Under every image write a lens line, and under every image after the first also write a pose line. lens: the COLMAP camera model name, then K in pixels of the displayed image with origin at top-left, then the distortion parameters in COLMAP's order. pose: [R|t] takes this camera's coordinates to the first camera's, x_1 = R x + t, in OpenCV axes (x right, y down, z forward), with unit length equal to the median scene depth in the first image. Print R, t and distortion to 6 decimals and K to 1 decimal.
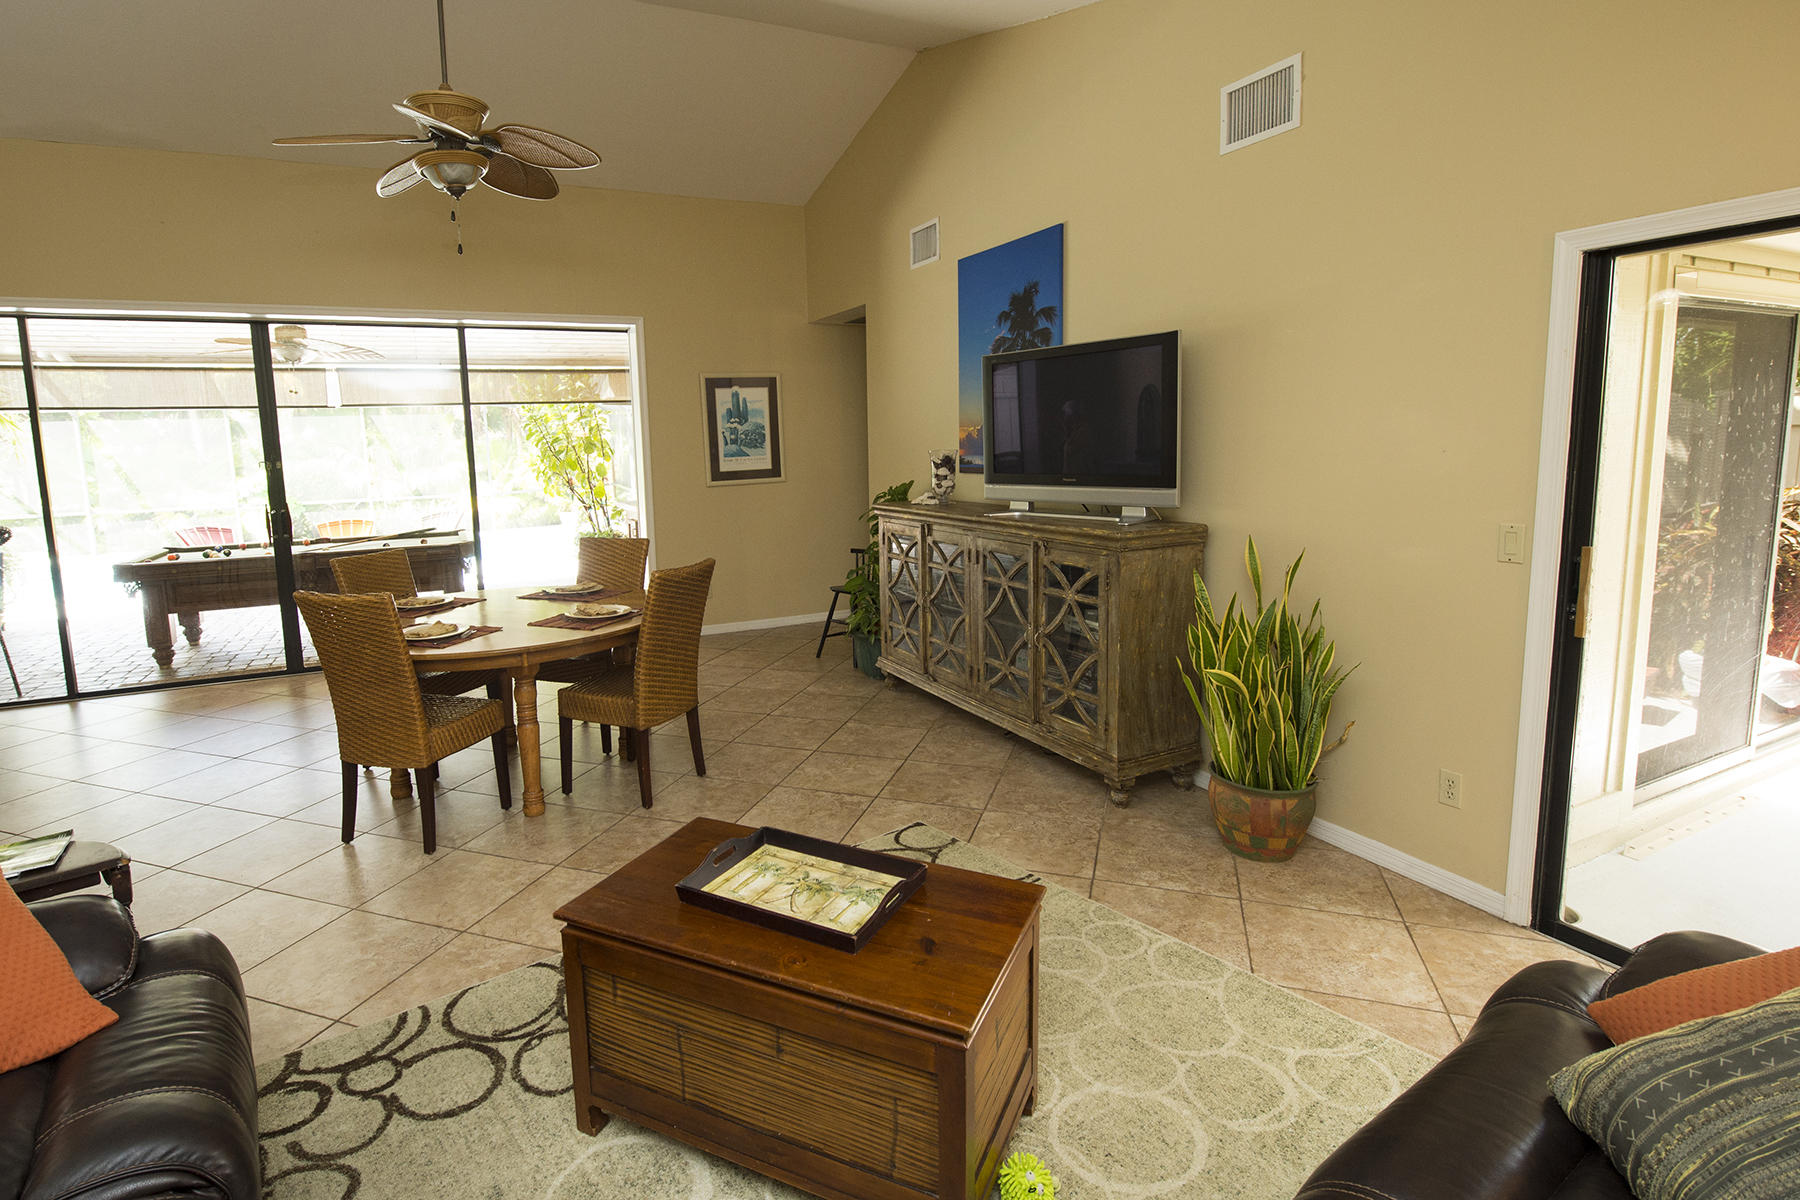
lens RADIAL K [[886.1, 0, 843.6], [0, 886.1, 558.2], [0, 0, 1]] dist [-0.001230, -0.000154]
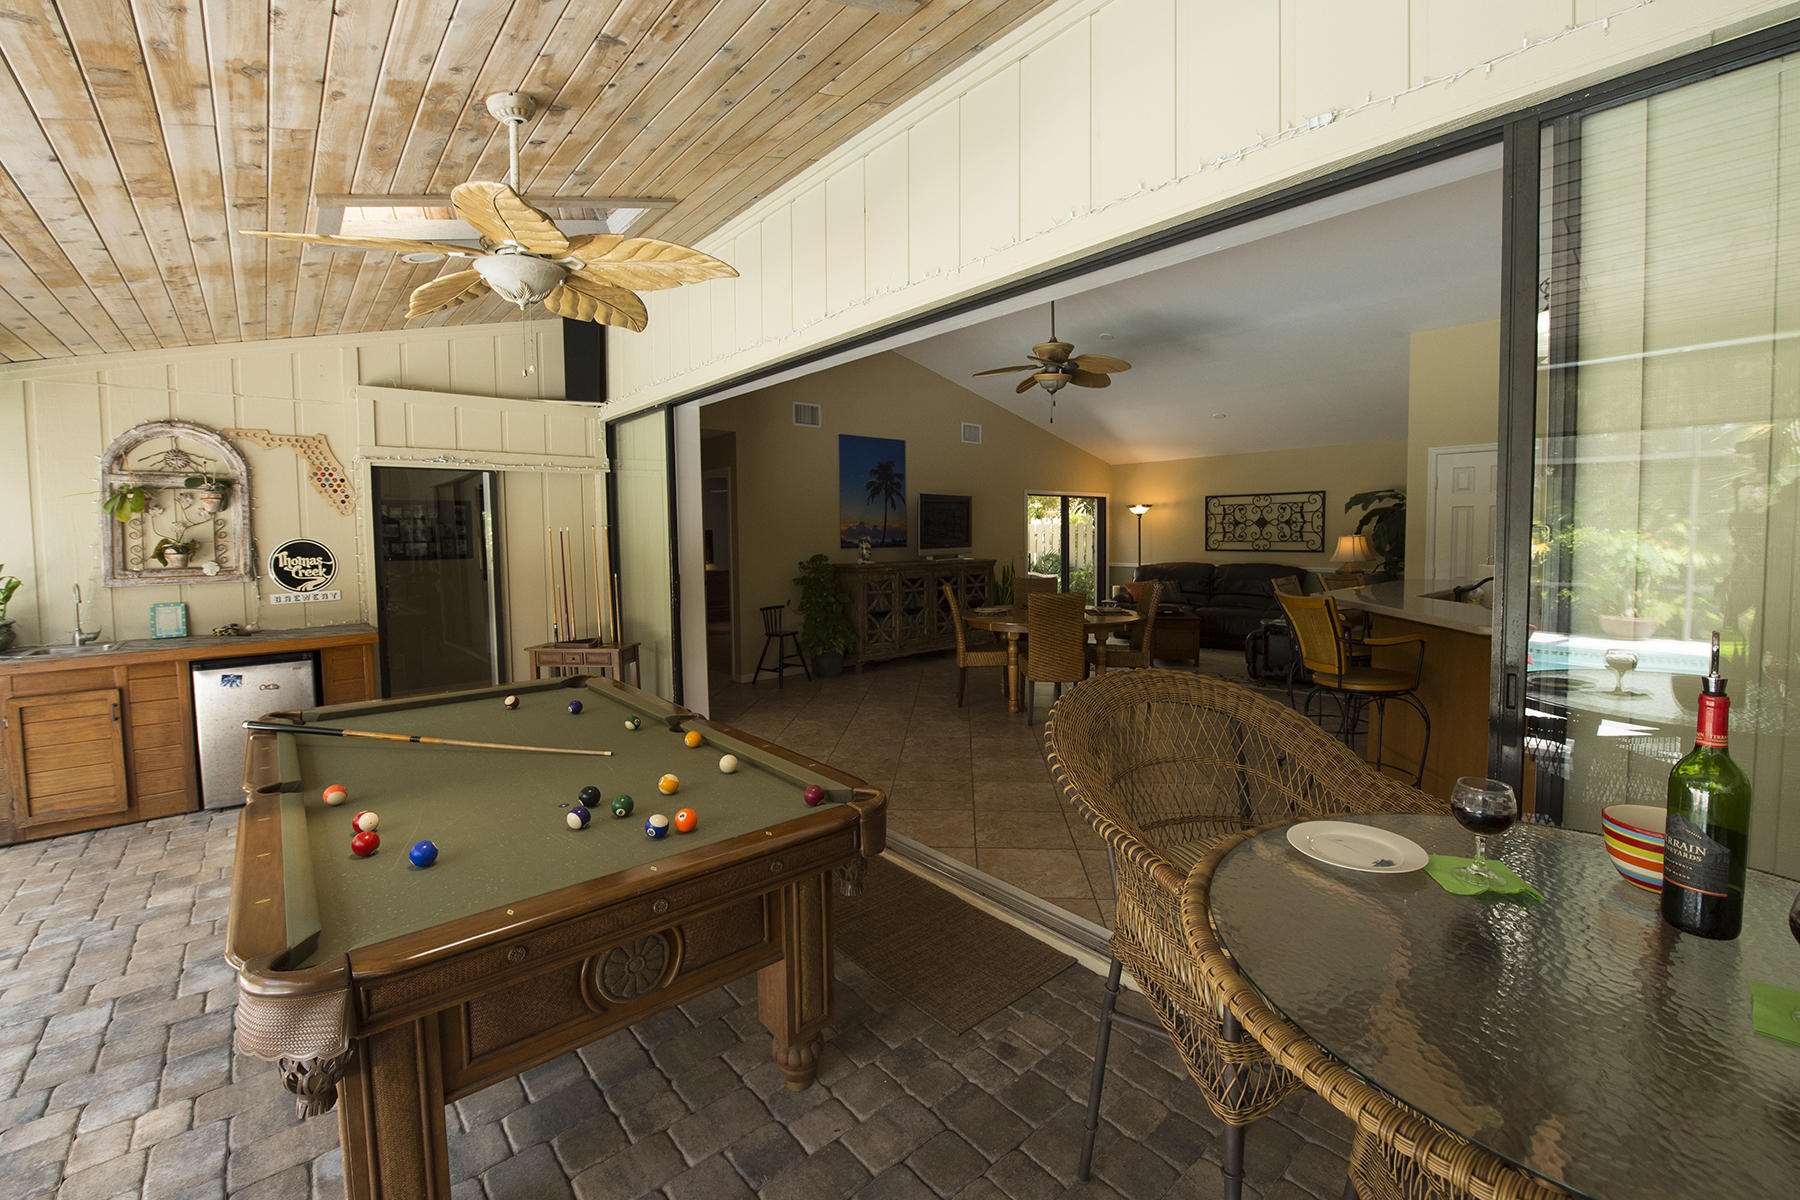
lens RADIAL K [[741.3, 0, 897.5], [0, 741.3, 575.3], [0, 0, 1]] dist [-0.013024, -0.003675]
pose [[-0.261580, -0.027974, 0.964776, -1.882939], [0.143651, 0.987319, 0.067576, -0.176619], [-0.954432, 0.156268, -0.254244, 1.771585]]
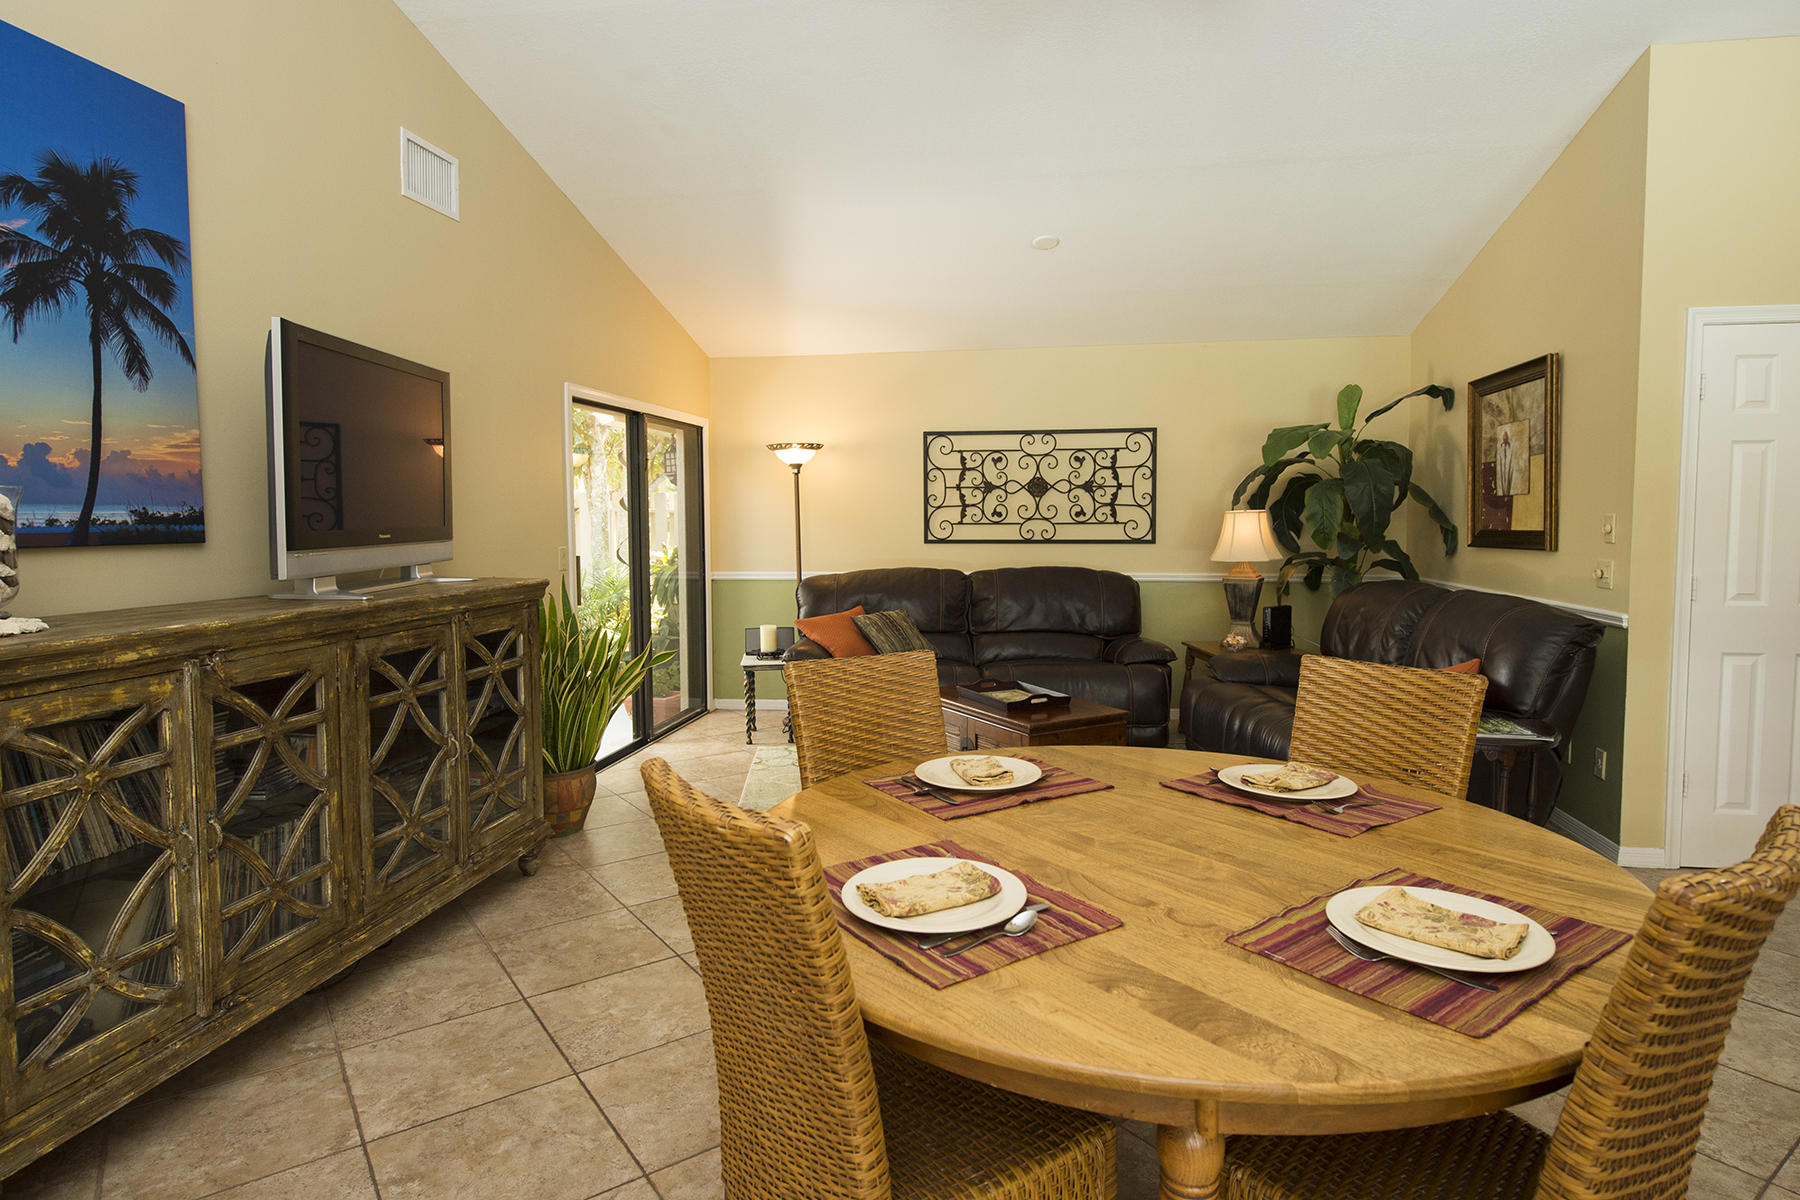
lens RADIAL K [[988.3, 0, 901.7], [0, 988.3, 572.0], [0, 0, 1]] dist [-0.002939, -0.001607]
pose [[-0.824062, -0.005111, 0.566477, -0.565634], [0.098896, 0.983306, 0.152737, -0.145734], [-0.557801, 0.181888, -0.809799, 1.472057]]
